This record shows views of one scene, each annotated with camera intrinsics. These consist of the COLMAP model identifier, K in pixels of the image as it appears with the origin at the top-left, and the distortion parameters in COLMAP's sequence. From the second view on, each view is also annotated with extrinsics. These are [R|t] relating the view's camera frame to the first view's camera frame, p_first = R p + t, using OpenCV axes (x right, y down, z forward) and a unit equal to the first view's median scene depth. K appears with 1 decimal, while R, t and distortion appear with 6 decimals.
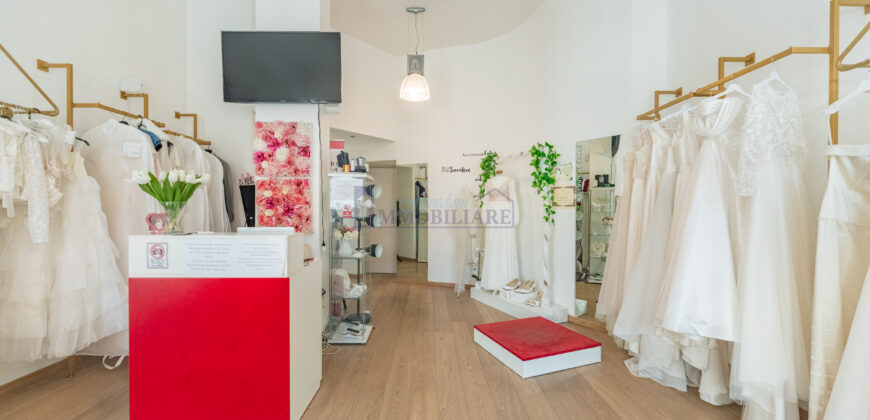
lens RADIAL K [[345.2, 0, 433.7], [0, 345.2, 208.9], [0, 0, 1]] dist [-0.001985, -0.000239]
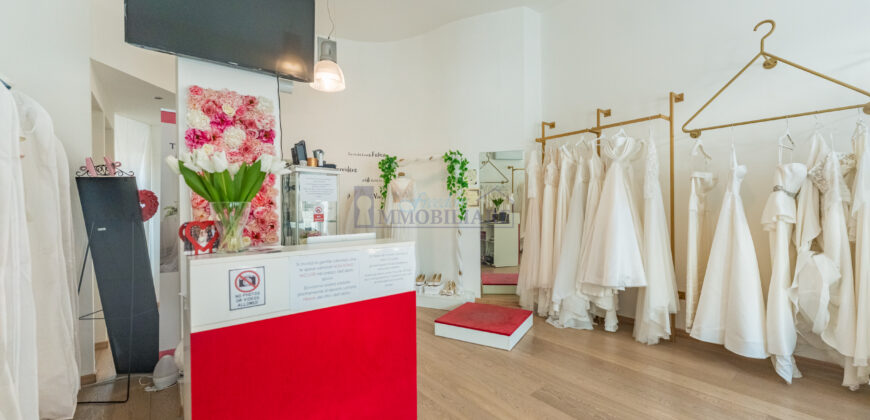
lens RADIAL K [[345.2, 0, 434.5], [0, 345.2, 208.6], [0, 0, 1]] dist [-0.001985, -0.000239]
pose [[0.793265, -0.012729, 0.608744, -0.542674], [0.016638, 0.999861, -0.000774, -0.001537], [-0.608649, 0.010743, 0.793367, 0.172786]]
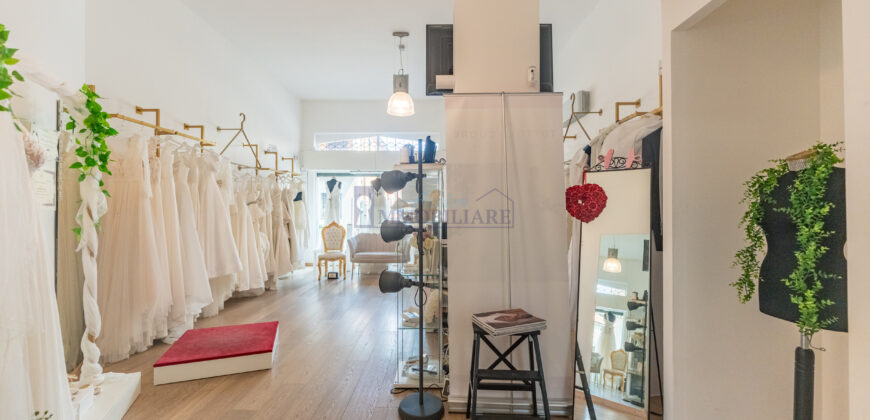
lens RADIAL K [[345.2, 0, 434.3], [0, 345.2, 208.7], [0, 0, 1]] dist [-0.001985, -0.000239]
pose [[-0.999800, -0.002142, 0.019887, -0.310536], [-0.002193, 0.999994, -0.002585, -0.004027], [-0.019882, -0.002628, -0.999799, 1.909039]]
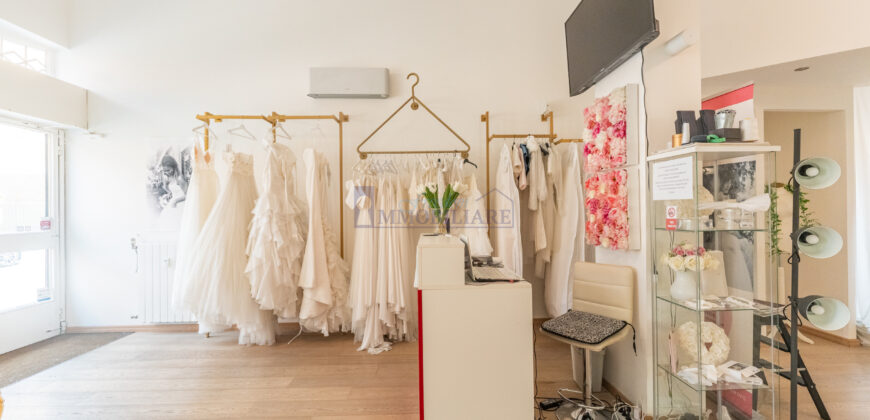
lens RADIAL K [[345.2, 0, 434.5], [0, 345.2, 209.3], [0, 0, 1]] dist [-0.001985, -0.000239]
pose [[0.017848, -0.007745, -0.999811, 0.300389], [0.003482, 0.999964, -0.007684, -0.005526], [0.999835, -0.003344, 0.017875, 0.617358]]
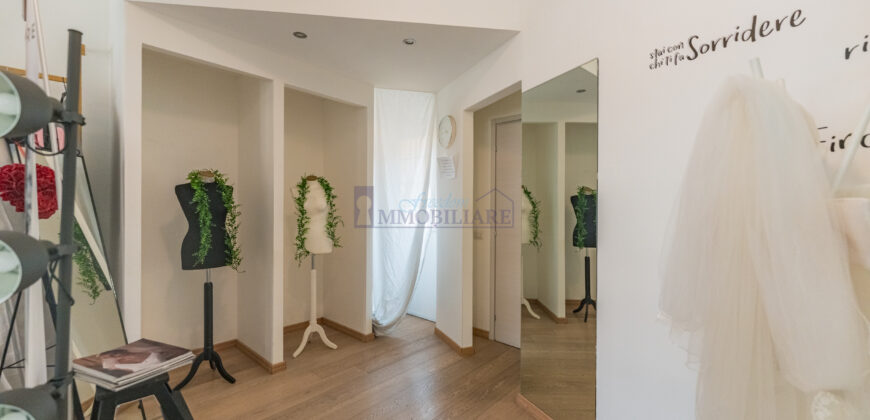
lens RADIAL K [[345.2, 0, 434.1], [0, 345.2, 210.8], [0, 0, 1]] dist [-0.001985, -0.000239]
pose [[0.736467, 0.005755, -0.676449, 0.146628], [-0.008872, 0.999960, -0.001151, 0.004139], [0.676415, 0.006849, 0.736488, 1.232848]]
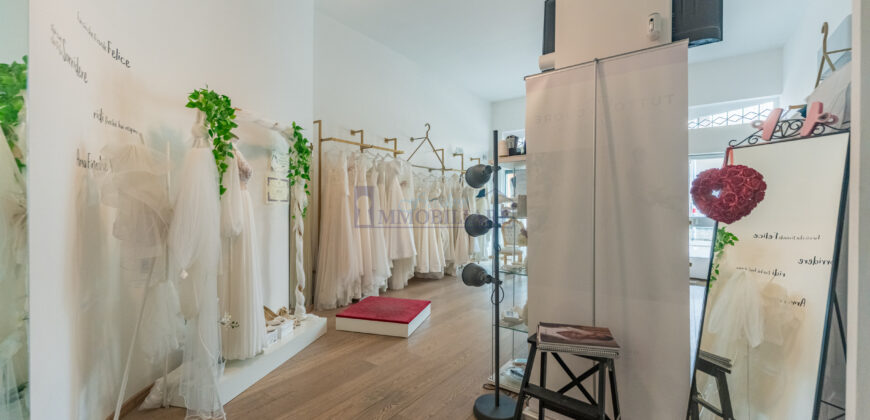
lens RADIAL K [[345.2, 0, 436.8], [0, 345.2, 209.4], [0, 0, 1]] dist [-0.001985, -0.000239]
pose [[-0.797801, -0.011421, 0.602813, -0.577139], [-0.005295, 0.999915, 0.011937, -0.000841], [-0.602898, 0.006331, -0.797793, 1.816946]]
